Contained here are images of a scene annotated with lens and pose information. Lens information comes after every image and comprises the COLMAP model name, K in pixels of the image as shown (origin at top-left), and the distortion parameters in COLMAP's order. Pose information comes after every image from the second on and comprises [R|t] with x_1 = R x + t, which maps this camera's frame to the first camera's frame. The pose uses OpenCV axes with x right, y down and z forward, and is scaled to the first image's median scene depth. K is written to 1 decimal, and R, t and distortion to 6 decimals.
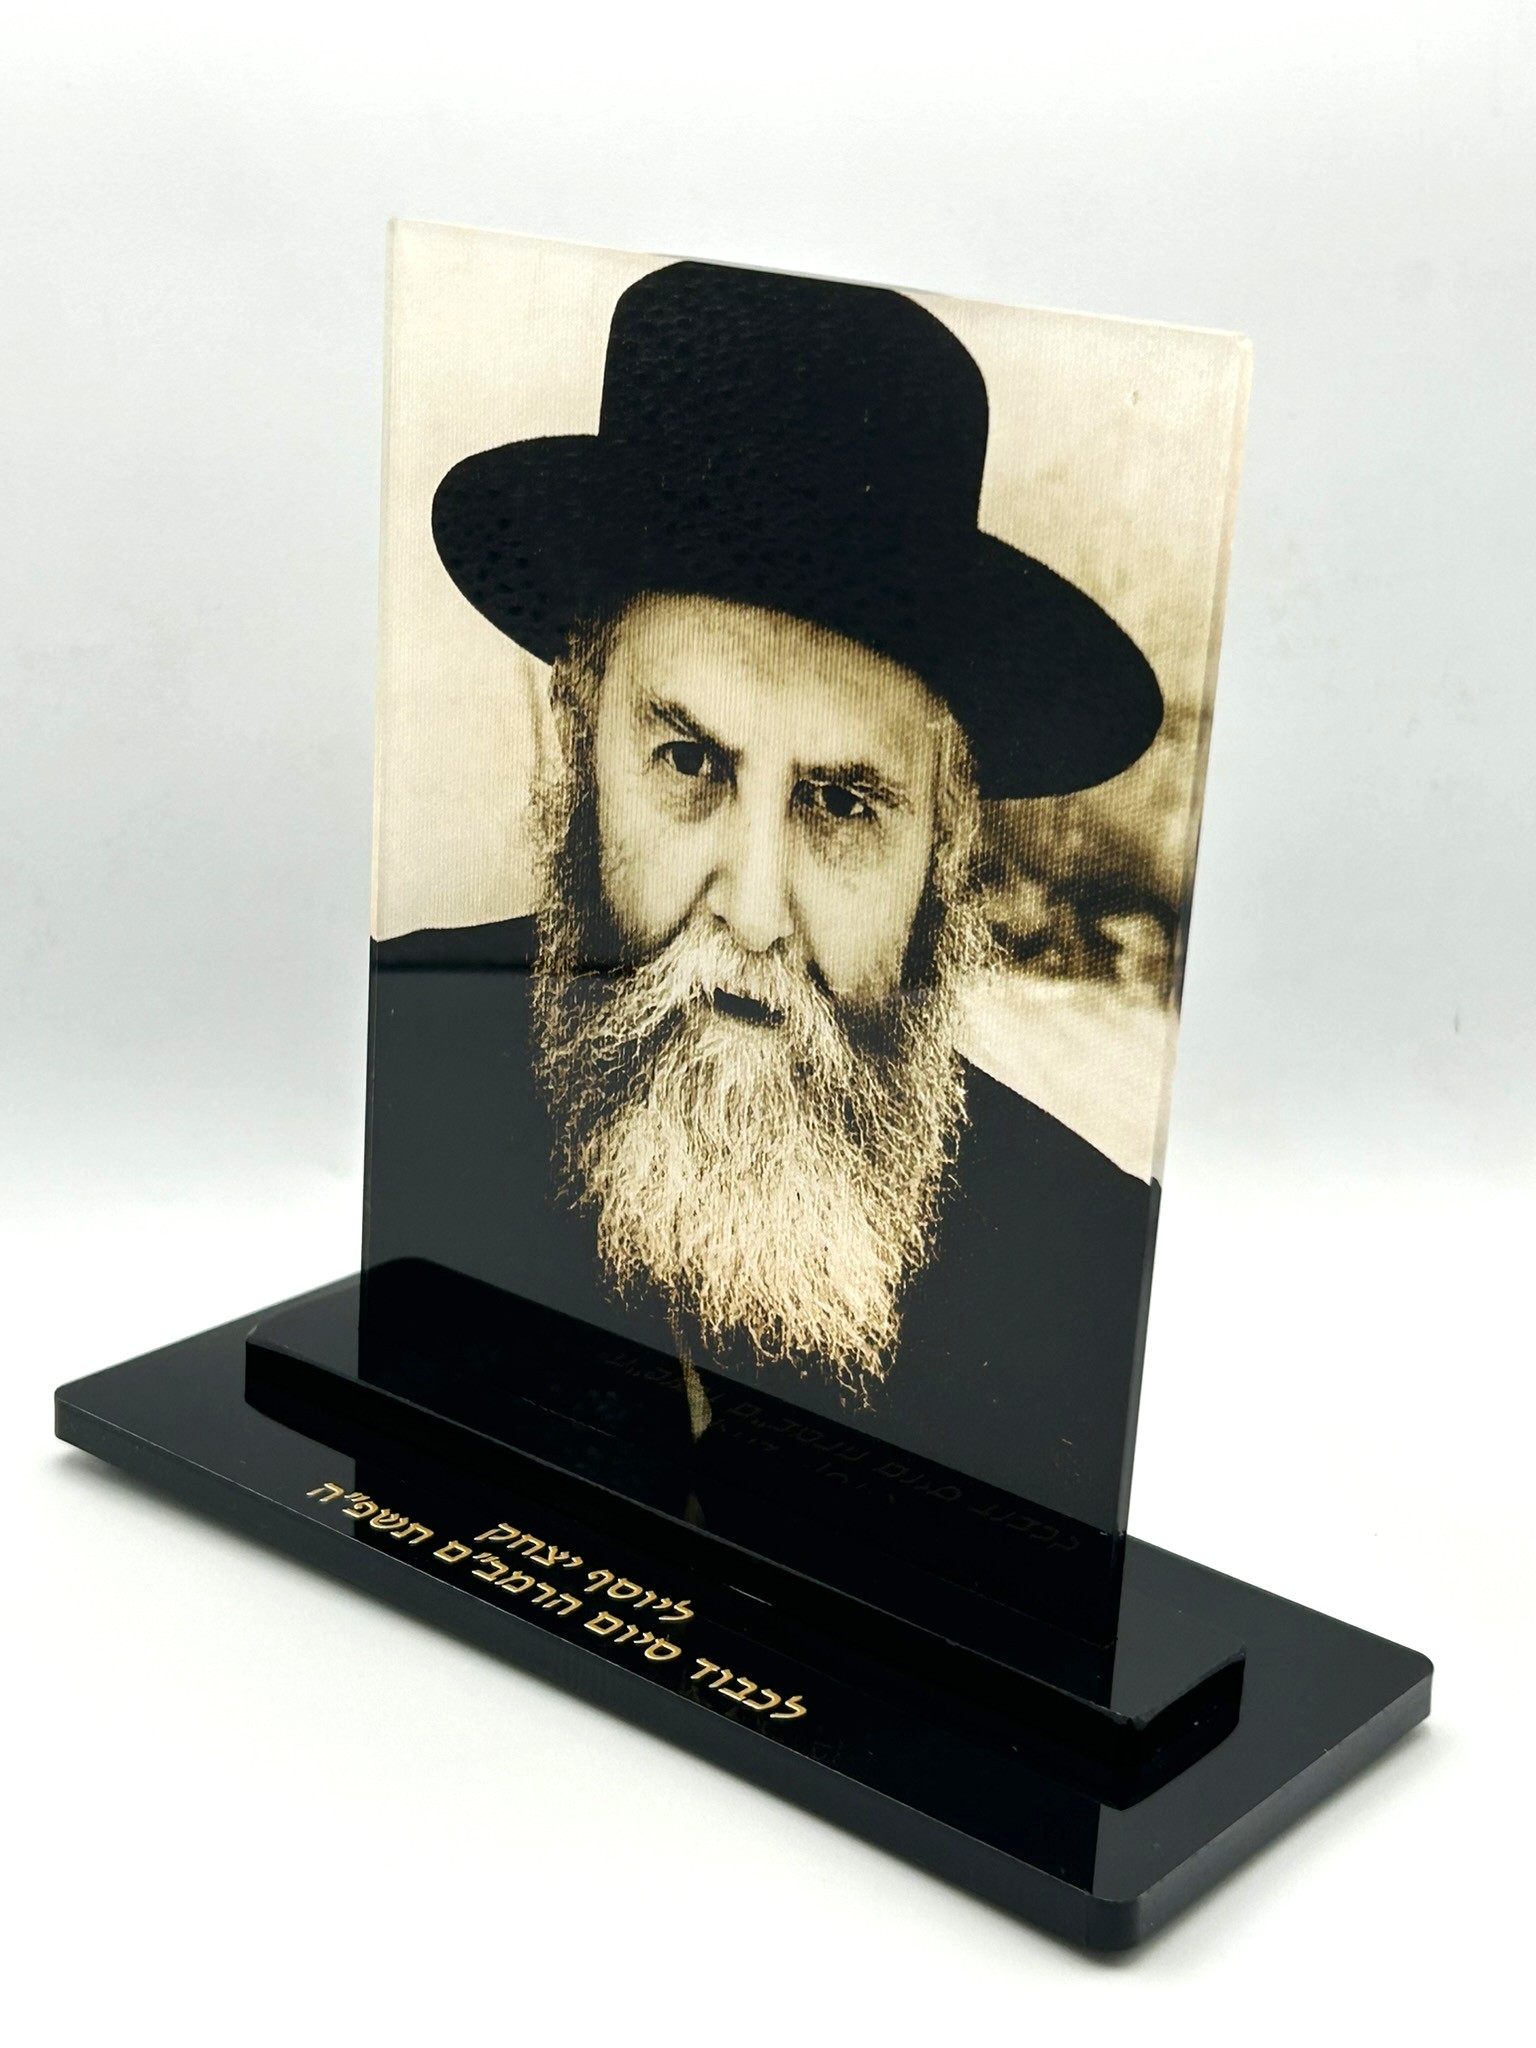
lens RADIAL K [[3191.3, 0, 764.8], [0, 3191.3, 1013.0], [0, 0, 1]] dist [0.105431, 0.000000]
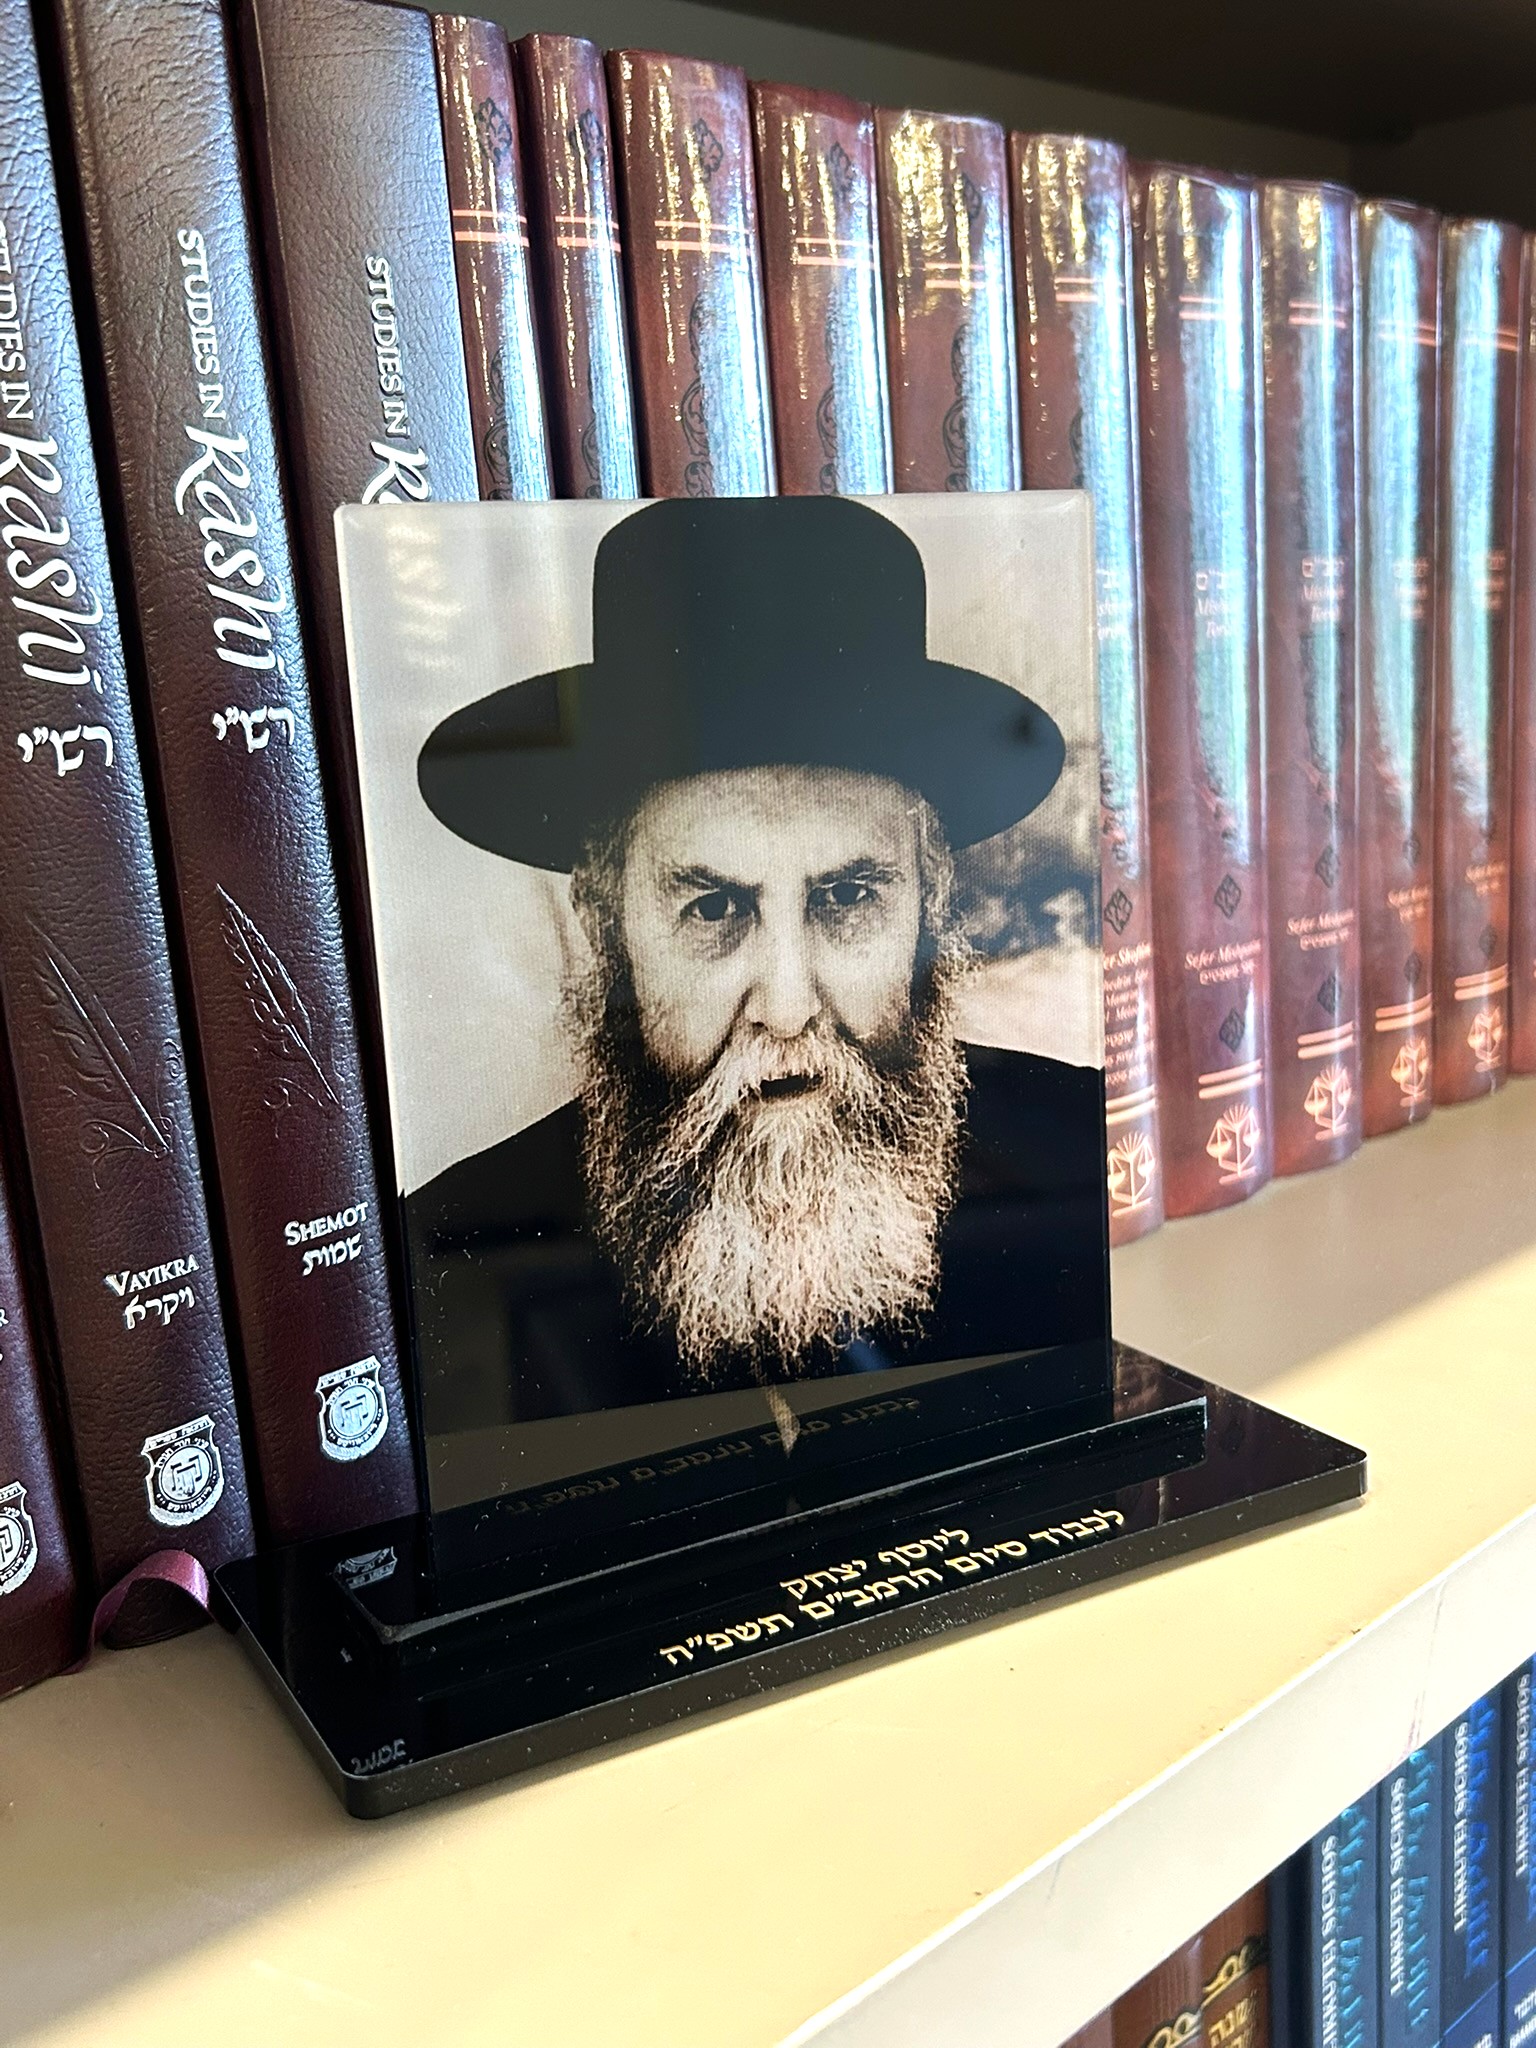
lens RADIAL K [[1974.5, 0, 766.4], [0, 1974.5, 1036.2], [0, 0, 1]] dist [0.148478, 0.000000]
pose [[0.387326, -0.258179, 0.885055, -0.705046], [0.367272, 0.923736, 0.108733, -0.109176], [-0.845630, 0.282941, 0.452609, 0.651687]]
